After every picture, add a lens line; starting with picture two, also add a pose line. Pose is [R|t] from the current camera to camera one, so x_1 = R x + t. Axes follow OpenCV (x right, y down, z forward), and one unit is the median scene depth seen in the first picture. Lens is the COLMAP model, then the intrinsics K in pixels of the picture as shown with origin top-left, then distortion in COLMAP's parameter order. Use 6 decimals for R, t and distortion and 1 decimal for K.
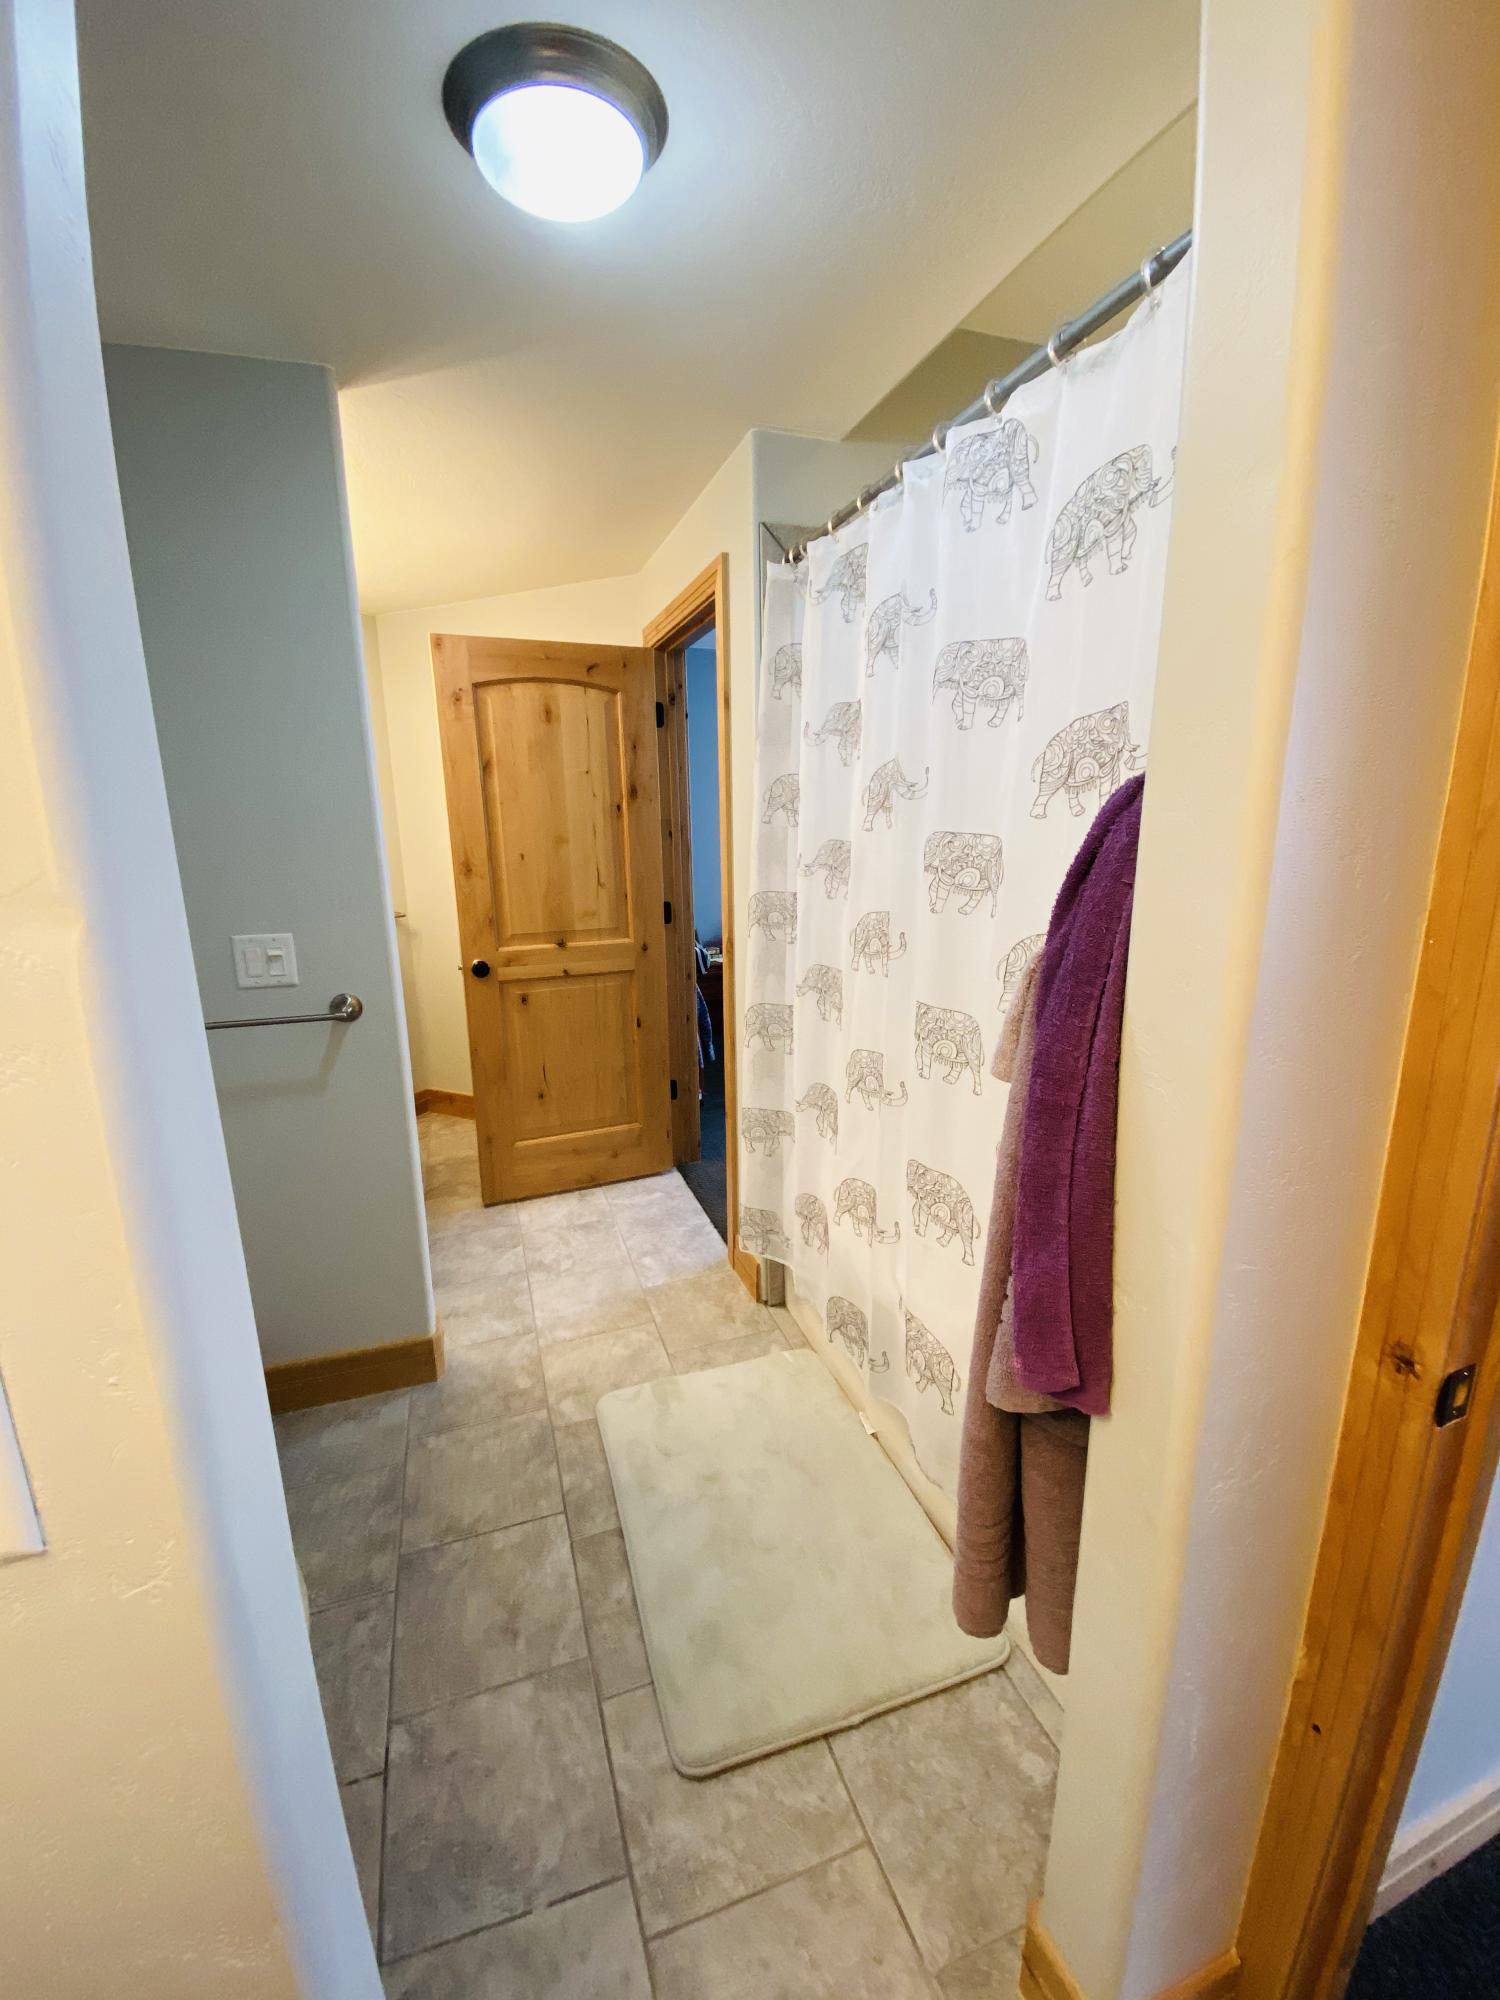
lens RADIAL K [[814.8, 0, 750.0], [0, 814.8, 1000.0], [0, 0, 1]] dist [0.020234, -0.017369]
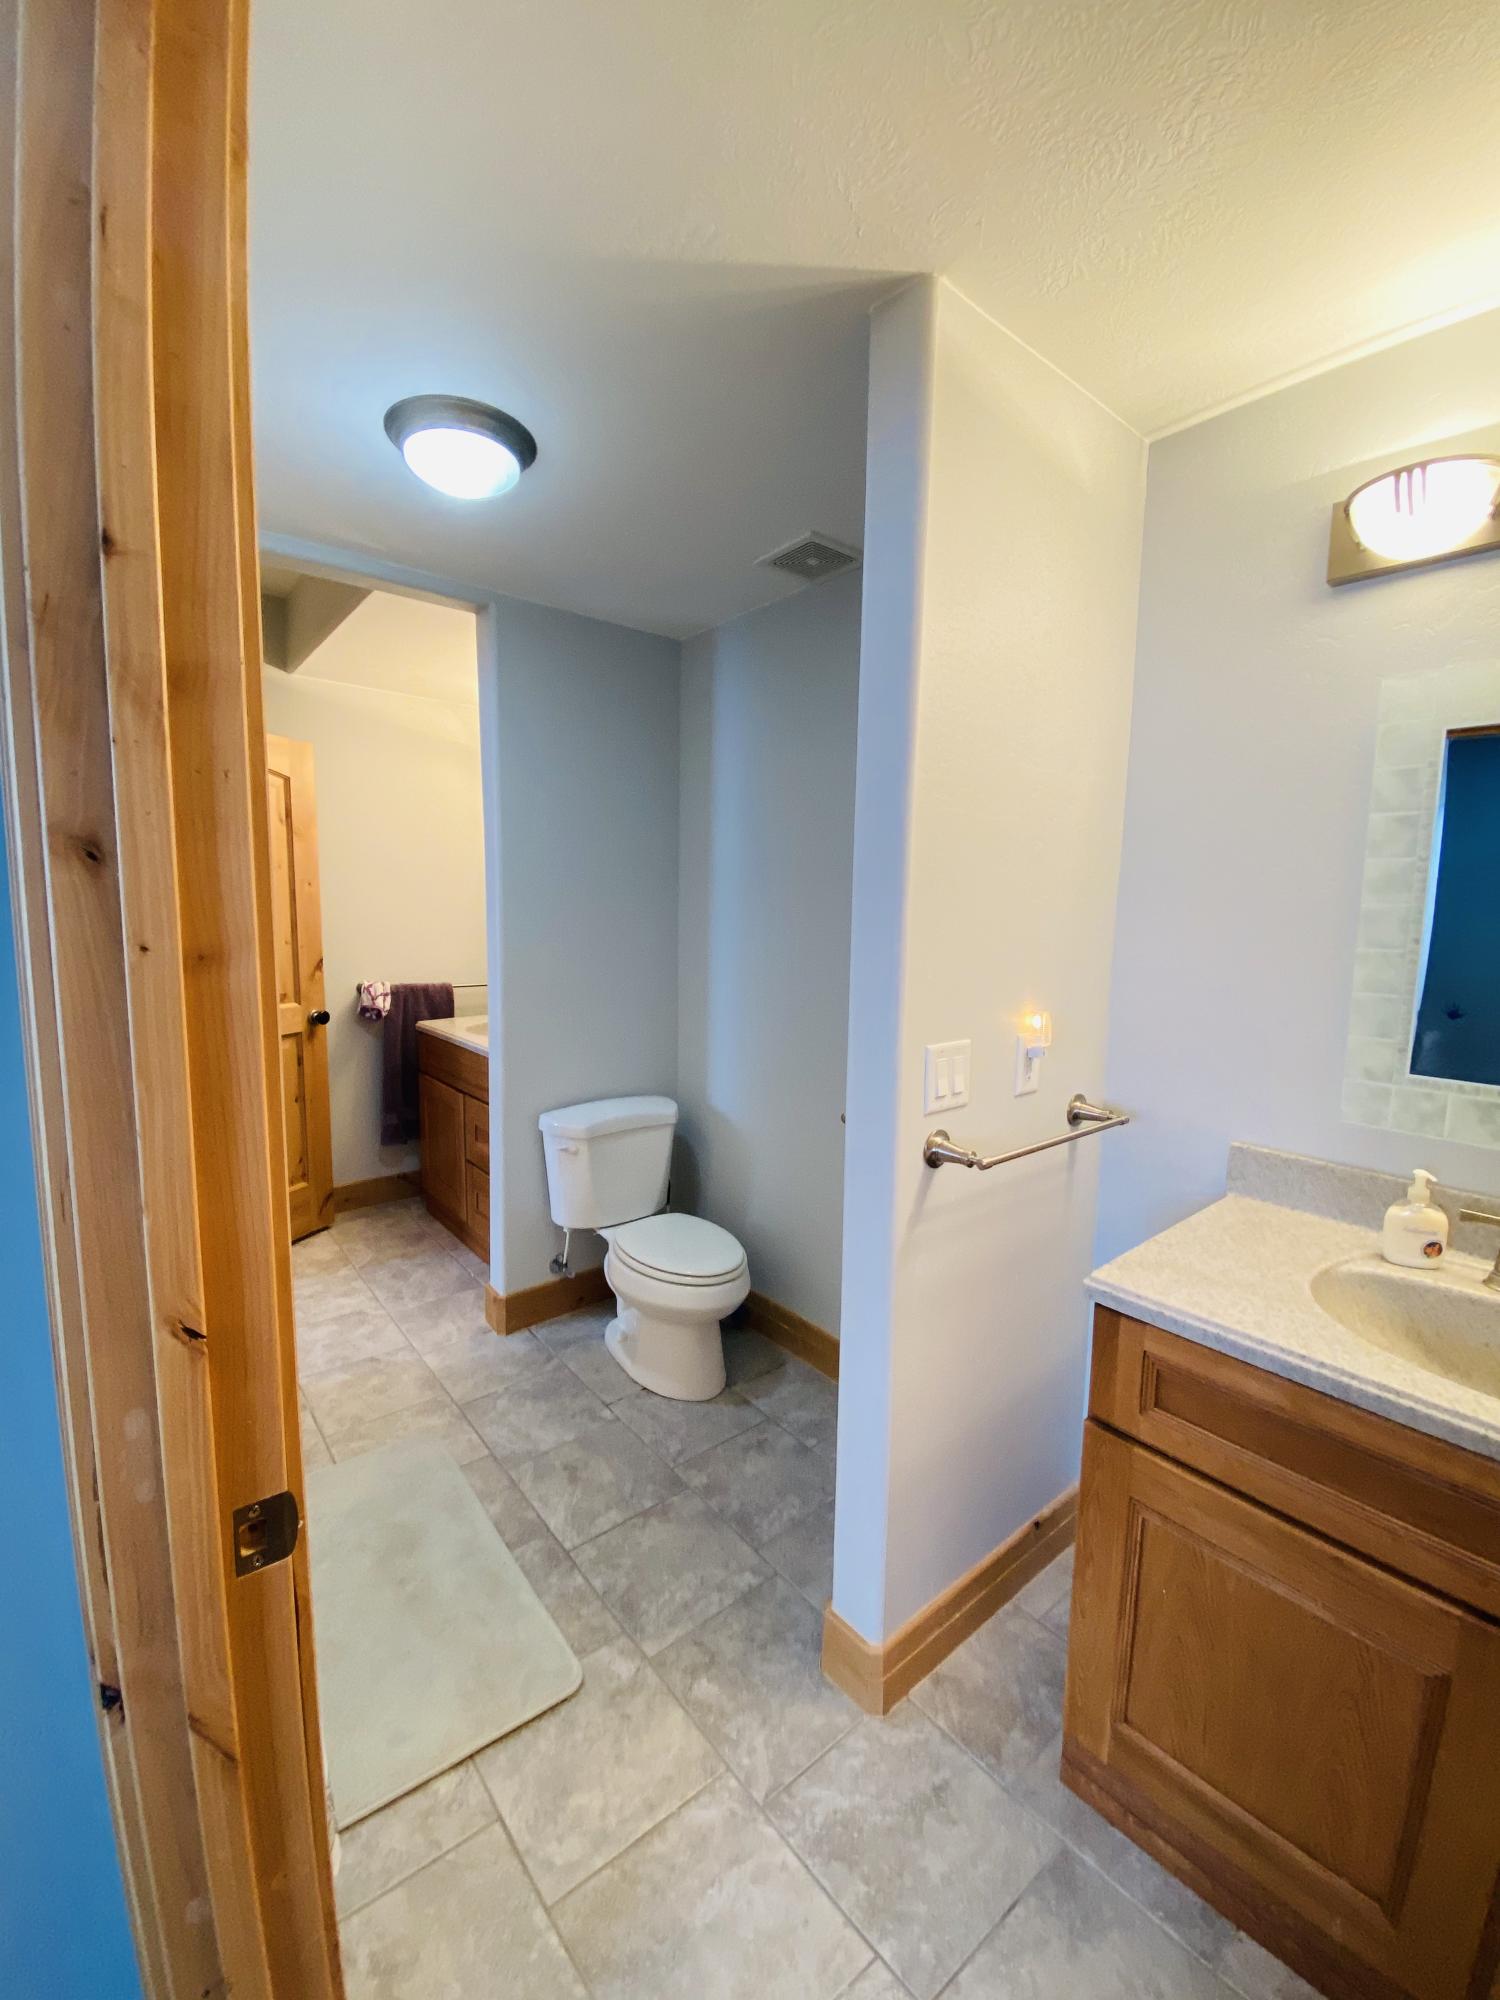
lens RADIAL K [[814.8, 0, 750.0], [0, 814.8, 1000.0], [0, 0, 1]] dist [0.020234, -0.017369]
pose [[-0.943860, 0.034563, -0.328533, -0.126305], [-0.071213, 0.949841, 0.304517, -0.369694], [0.322579, 0.310817, -0.894056, 1.766941]]
